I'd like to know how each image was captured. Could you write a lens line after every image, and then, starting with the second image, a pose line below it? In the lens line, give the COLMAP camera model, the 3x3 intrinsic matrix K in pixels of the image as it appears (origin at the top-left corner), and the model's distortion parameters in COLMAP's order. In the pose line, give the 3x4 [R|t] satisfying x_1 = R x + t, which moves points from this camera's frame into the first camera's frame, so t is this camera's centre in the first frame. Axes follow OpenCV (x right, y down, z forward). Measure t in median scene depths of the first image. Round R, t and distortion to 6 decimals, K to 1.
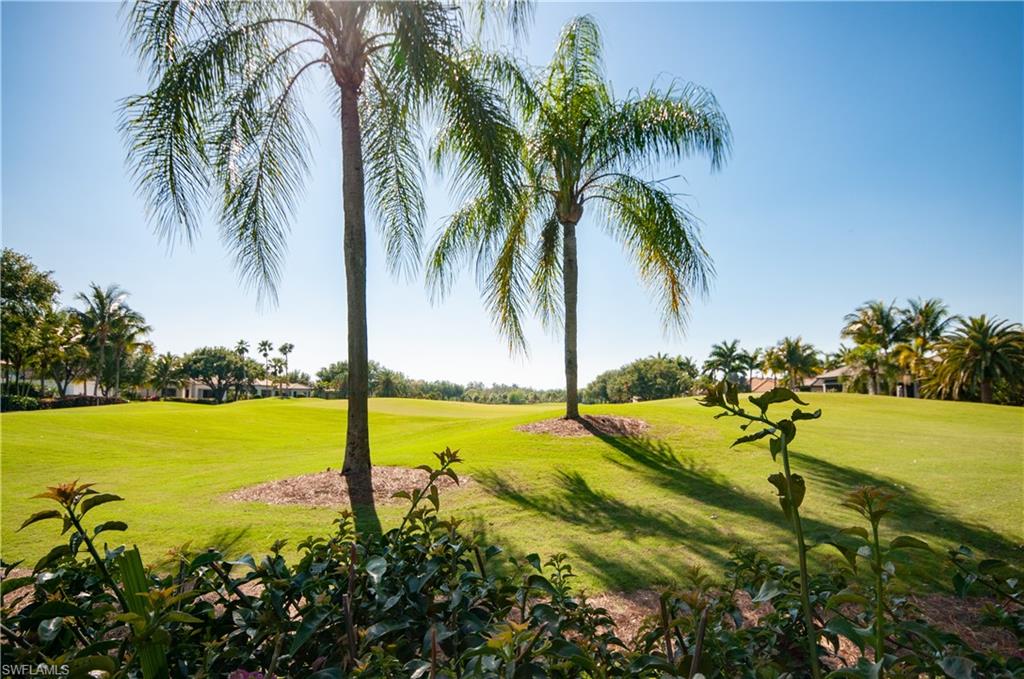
lens RADIAL K [[639.6, 0, 512.0], [0, 639.6, 339.5], [0, 0, 1]] dist [0.021084, 0.000148]
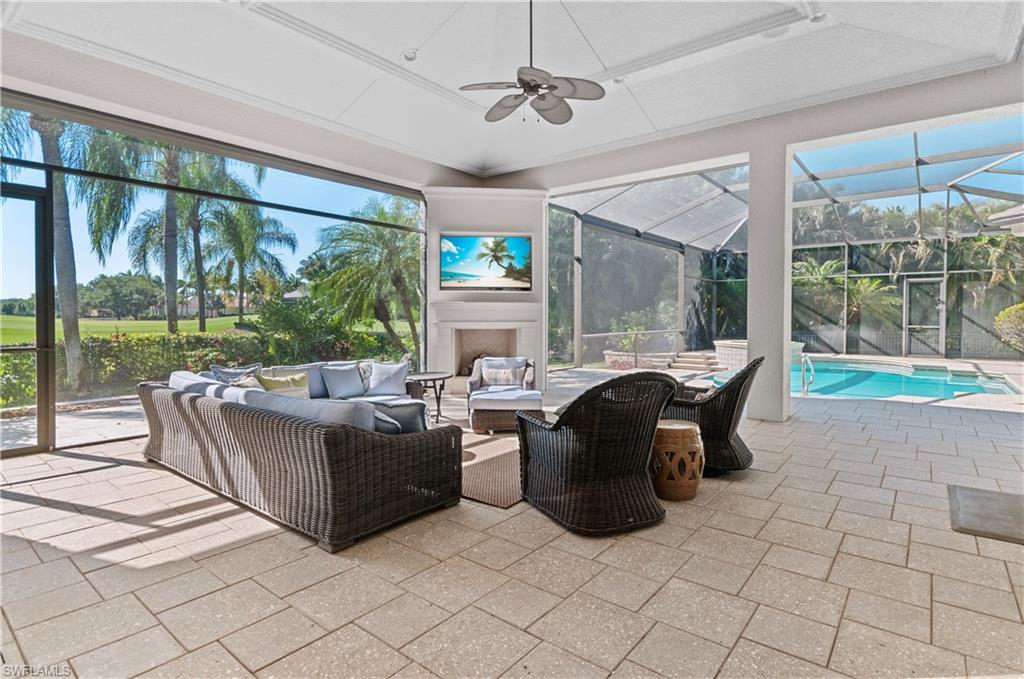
lens RADIAL K [[516.1, 0, 512.0], [0, 516.1, 320.5], [0, 0, 1]] dist [-0.014165, 0.000400]
pose [[0.621645, -0.018972, 0.783070, -0.069953], [-0.069987, 0.994363, 0.079651, -0.013241], [-0.780167, -0.104319, 0.616812, -0.102873]]
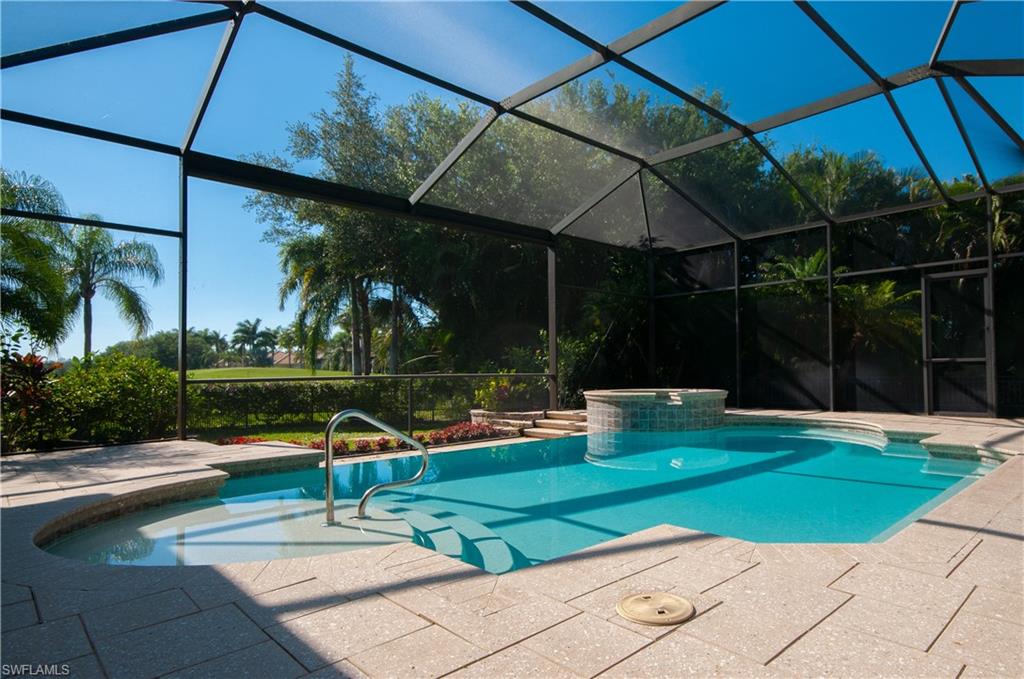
lens RADIAL K [[580.4, 0, 554.4], [0, 580.4, 352.1], [0, 0, 1]] dist [-0.003224, -0.000921]
pose [[0.703717, 0.002583, 0.710475, -0.014658], [-0.046678, 0.998001, 0.042605, -0.011048], [-0.708945, -0.063146, 0.702431, -0.117311]]
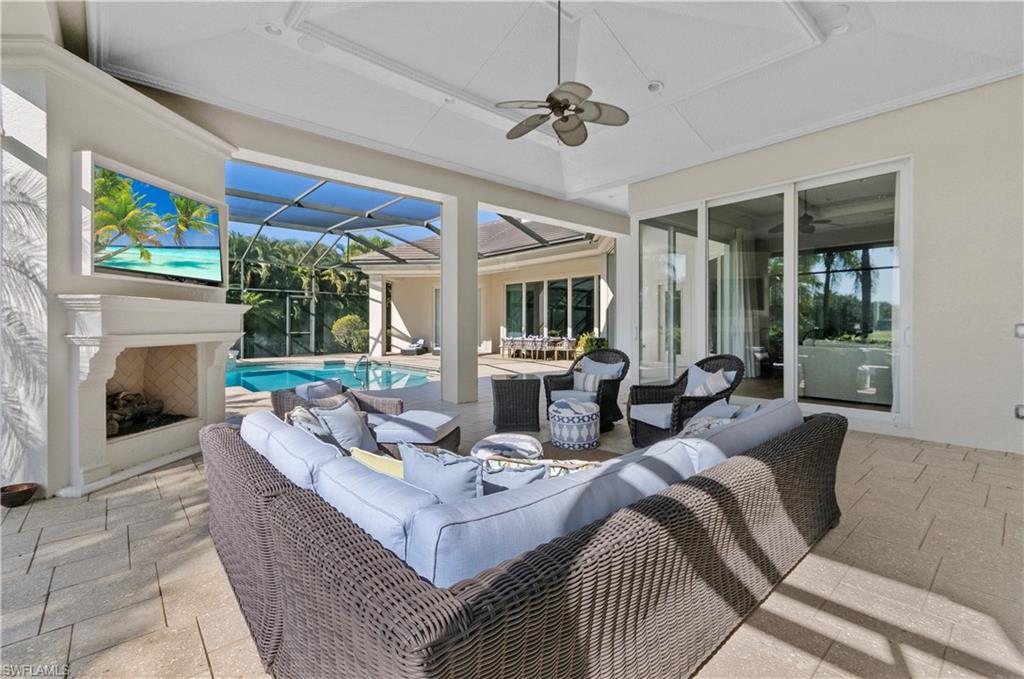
lens RADIAL K [[457.8, 0, 515.3], [0, 457.8, 325.6], [0, 0, 1]] dist [0.000585, 0.000145]
pose [[-0.666036, -0.012752, 0.745811, -0.065317], [-0.078786, 0.995464, -0.053338, -0.009519], [-0.741748, -0.094285, -0.664019, -0.065976]]
